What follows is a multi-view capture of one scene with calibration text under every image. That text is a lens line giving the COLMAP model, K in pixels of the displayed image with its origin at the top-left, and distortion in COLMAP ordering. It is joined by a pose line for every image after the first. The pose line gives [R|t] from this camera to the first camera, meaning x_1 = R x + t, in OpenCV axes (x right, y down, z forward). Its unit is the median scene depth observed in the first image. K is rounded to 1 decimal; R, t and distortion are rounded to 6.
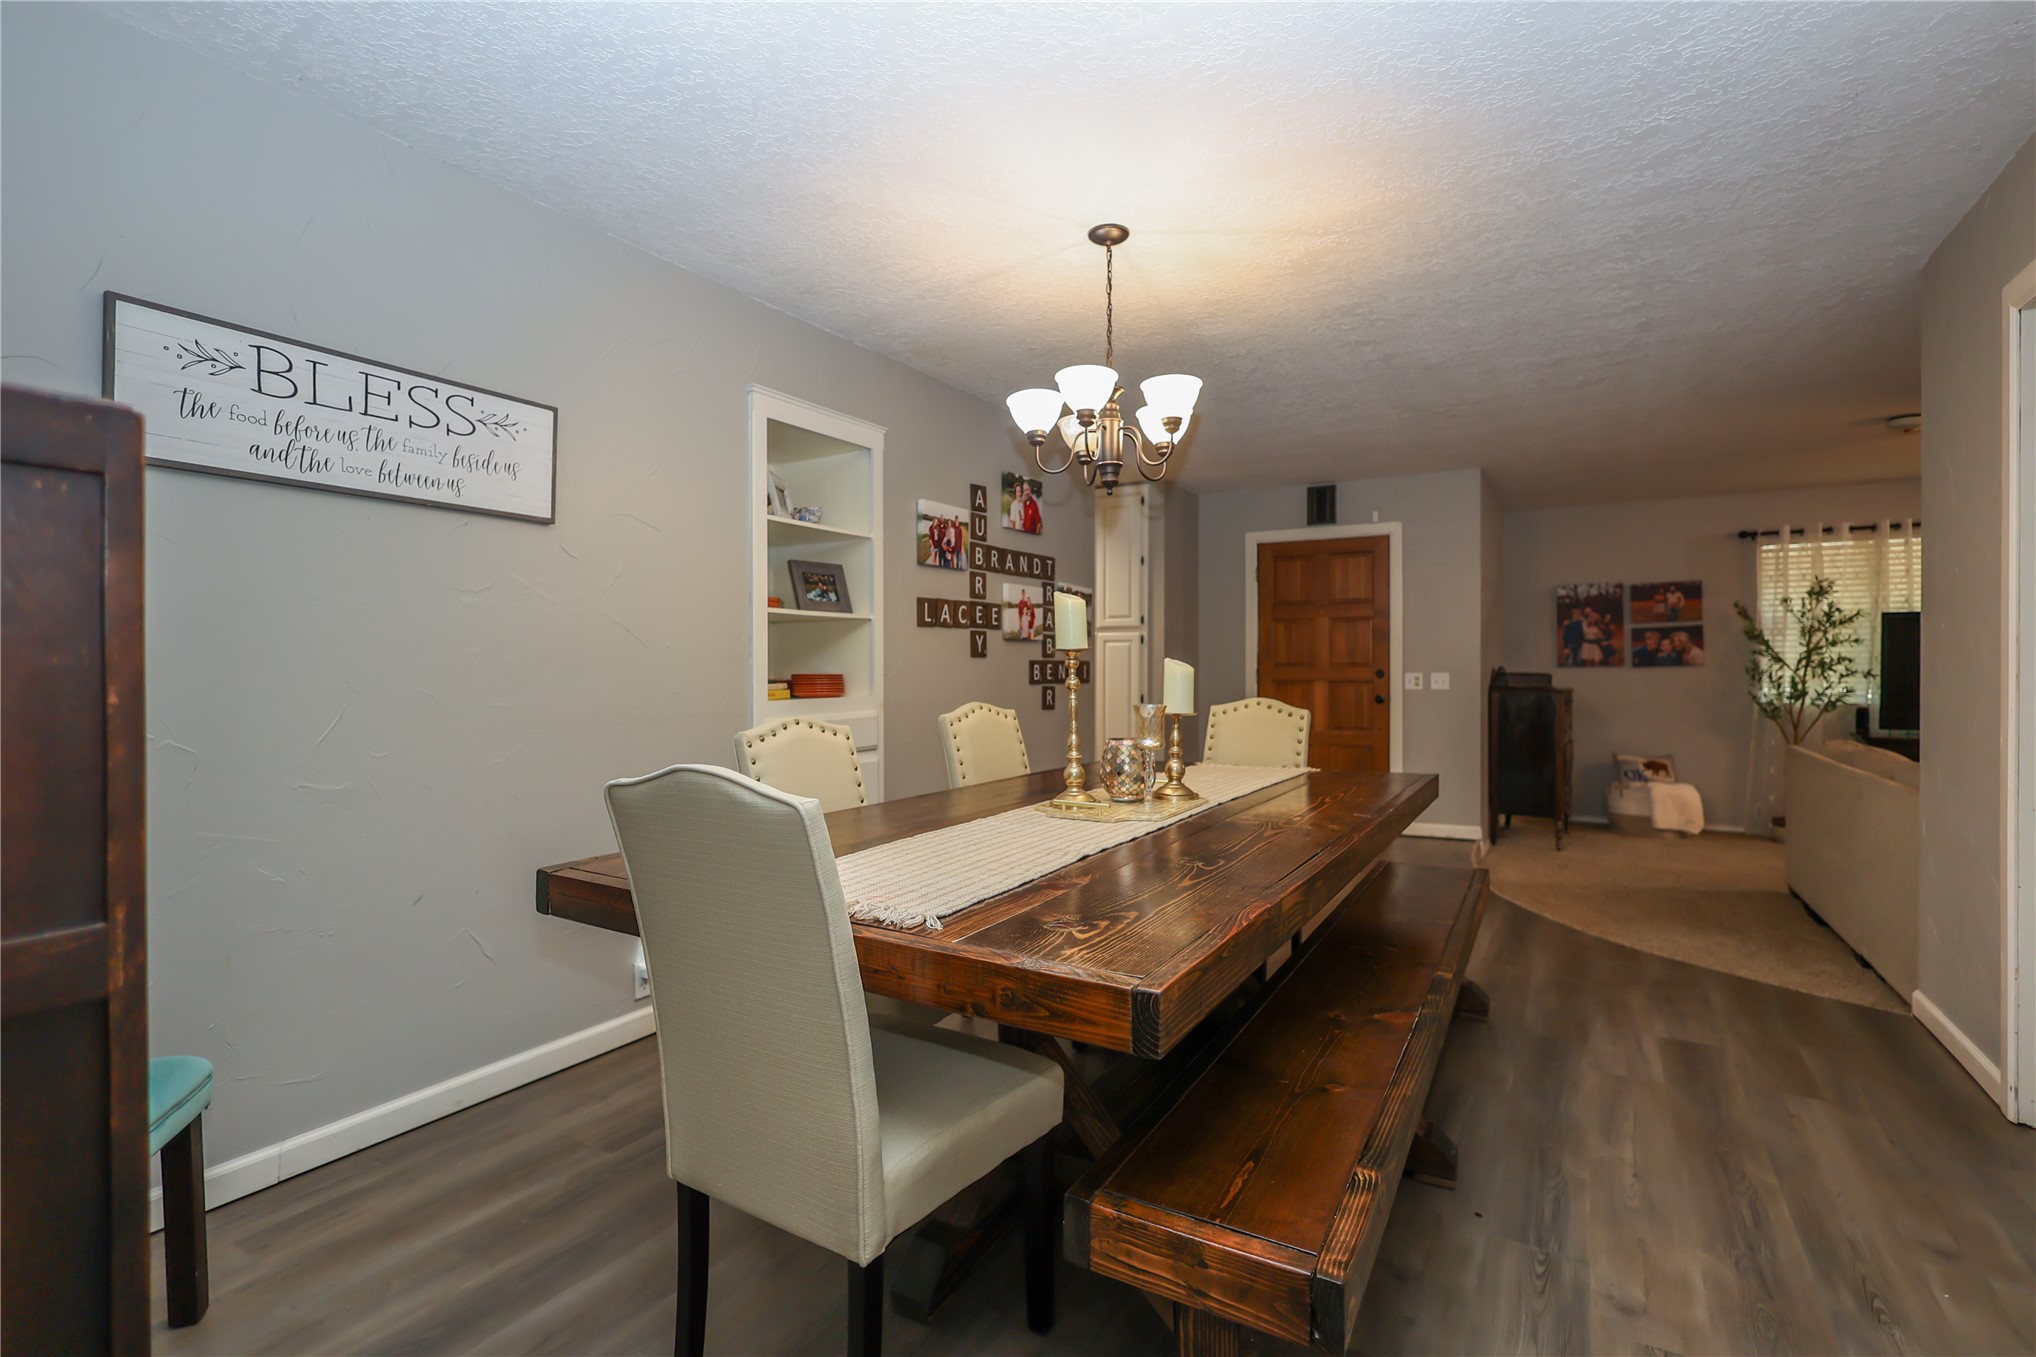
lens RADIAL K [[944.9, 0, 1030.1], [0, 944.9, 674.7], [0, 0, 1]] dist [-0.001866, 0.000396]
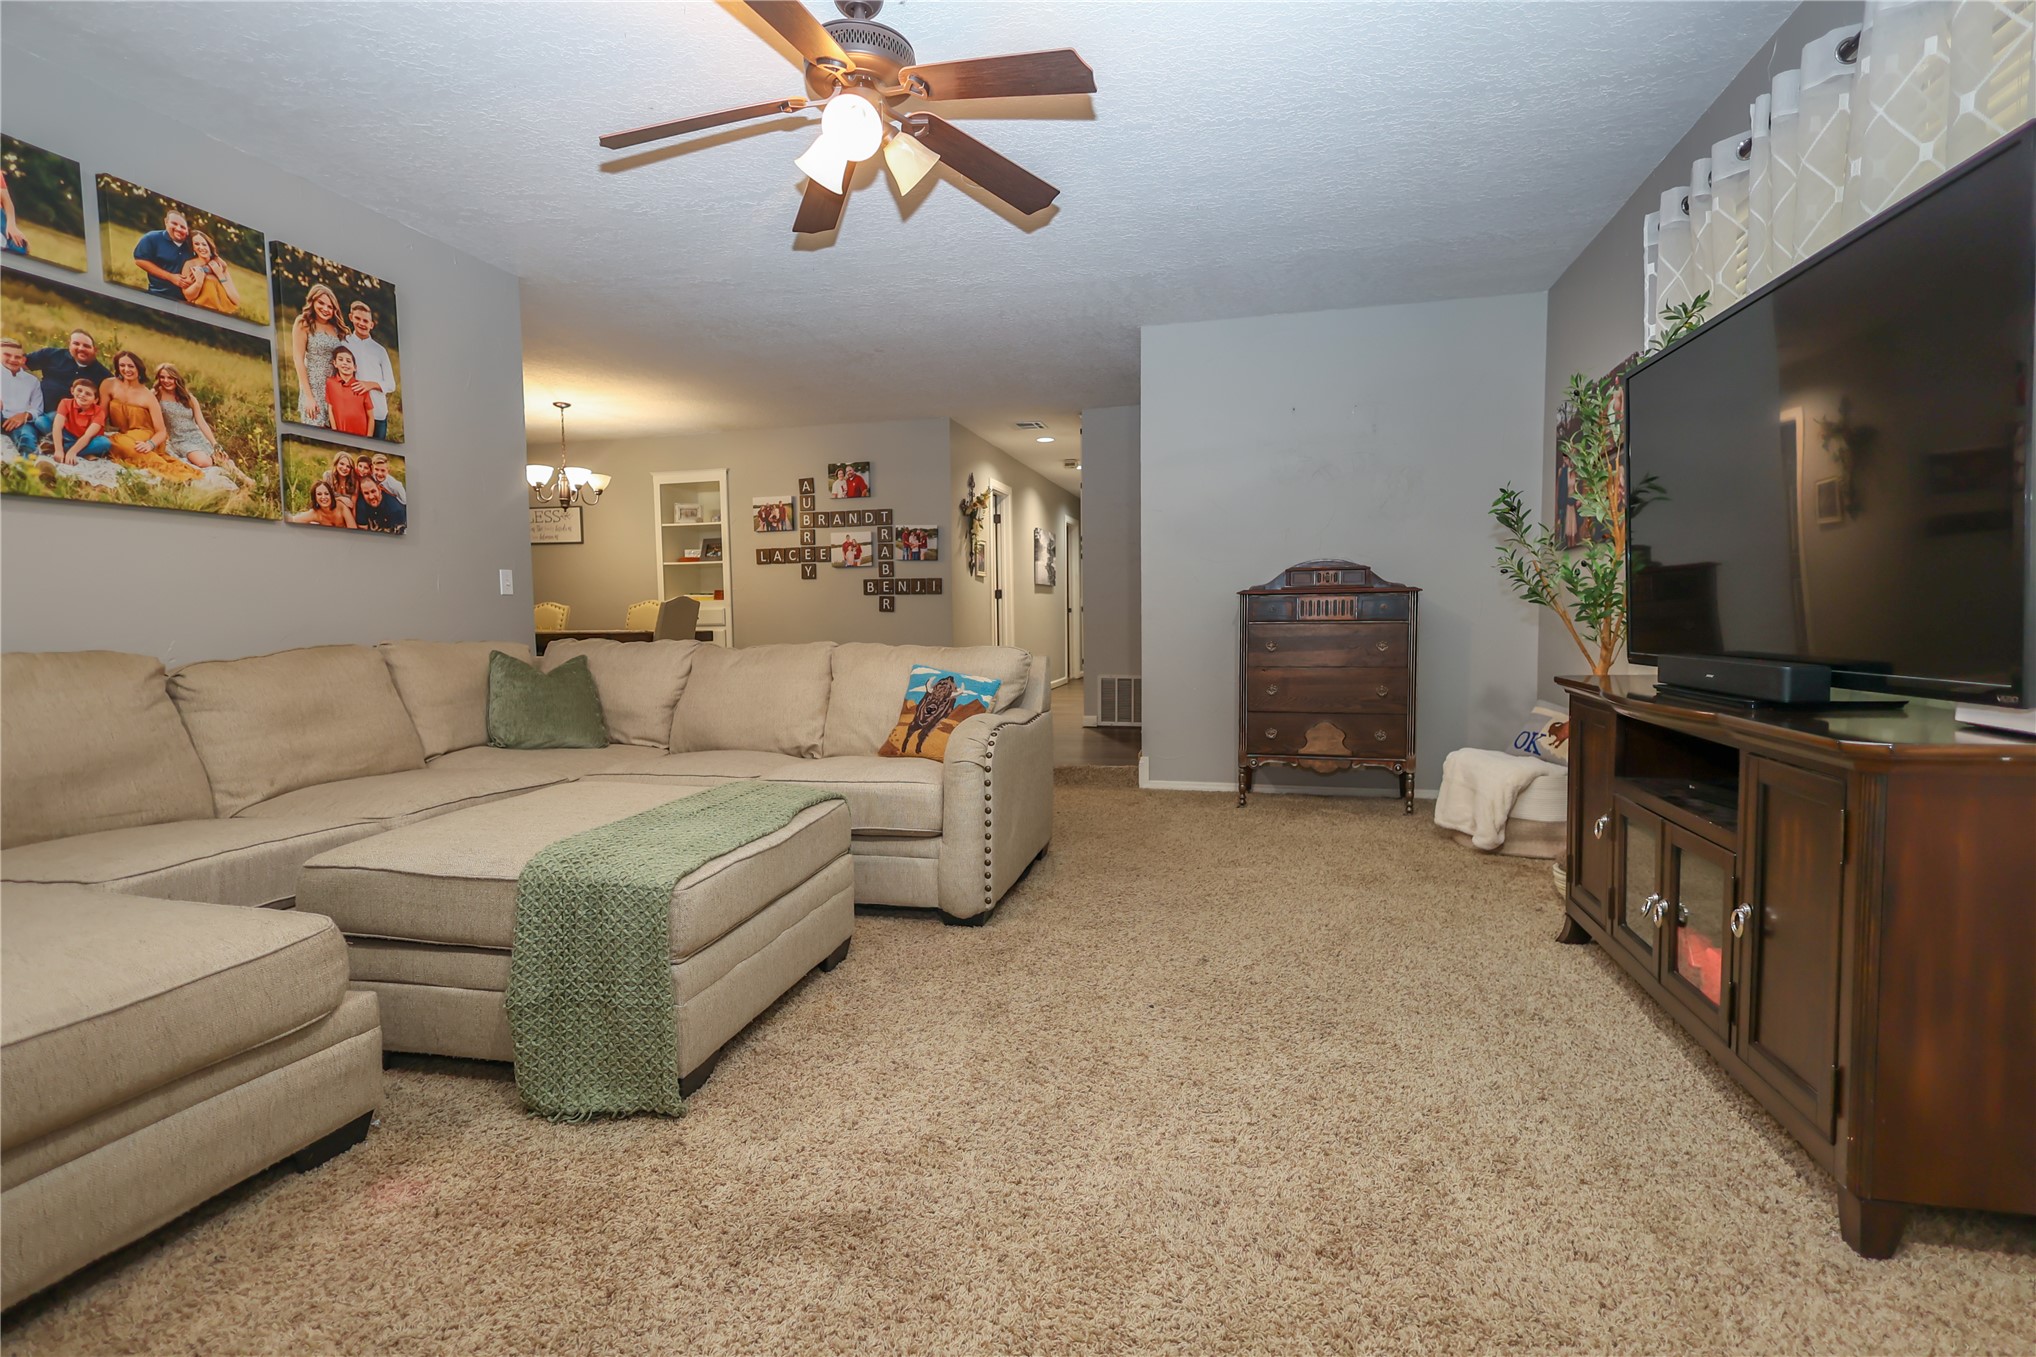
lens RADIAL K [[944.9, 0, 1030.4], [0, 944.9, 674.0], [0, 0, 1]] dist [-0.001866, 0.000396]
pose [[0.284334, 0.055014, -0.957145, 1.801181], [0.001297, 0.998329, 0.057766, 0.058297], [0.958724, -0.017666, 0.283788, 0.933941]]
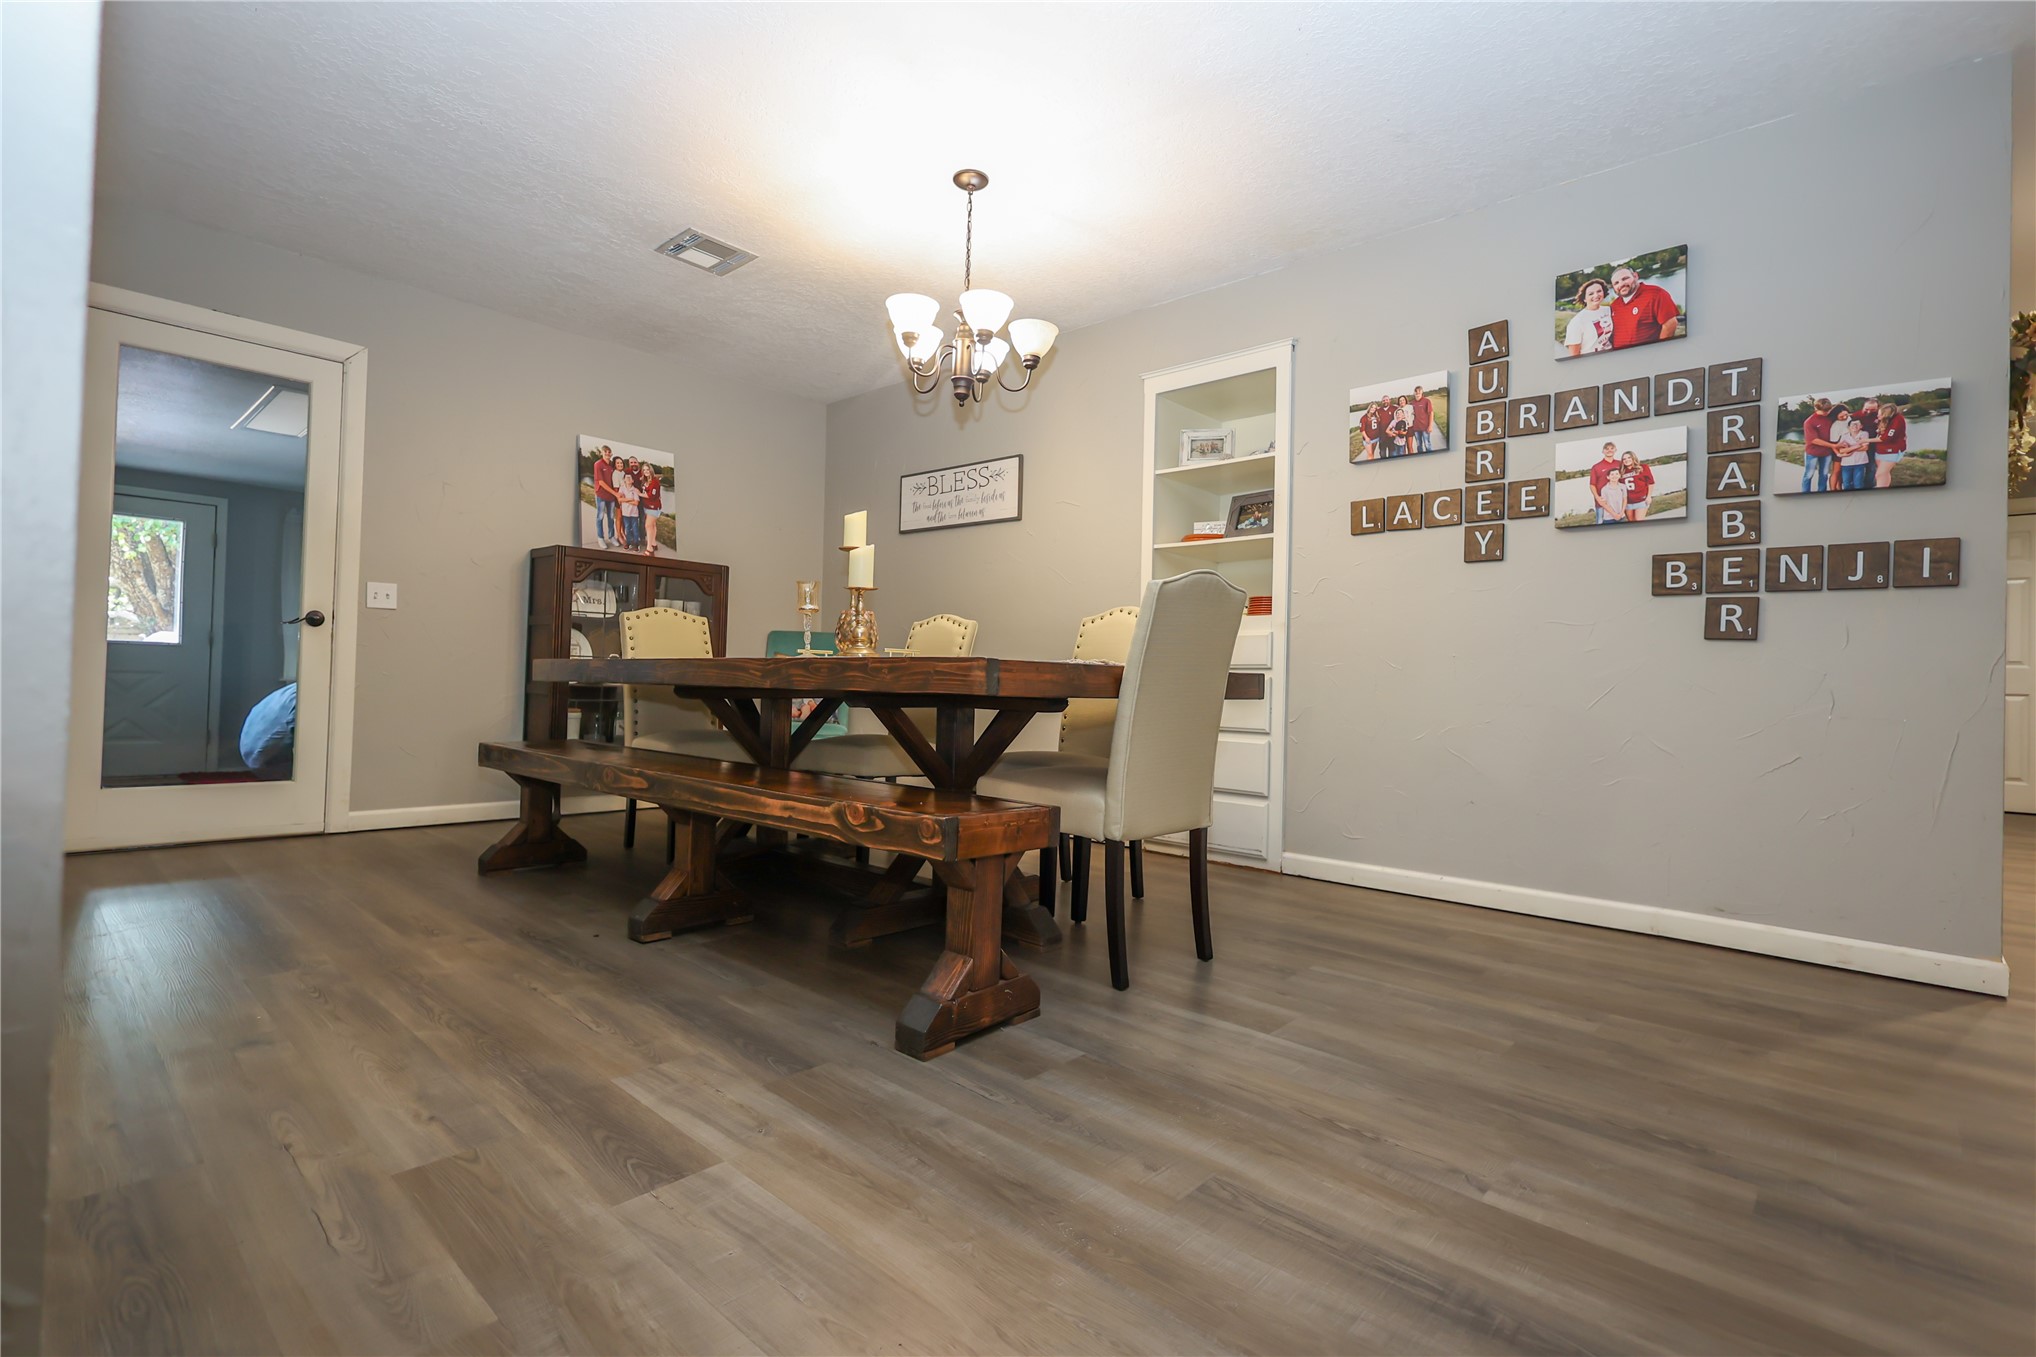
lens RADIAL K [[944.9, 0, 1013.5], [0, 944.9, 662.8], [0, 0, 1]] dist [-0.001866, 0.000396]
pose [[-0.212759, -0.023541, -0.976821, 0.754155], [-0.034615, 0.999264, -0.016543, 0.086334], [0.976491, 0.030293, -0.213417, 0.840609]]
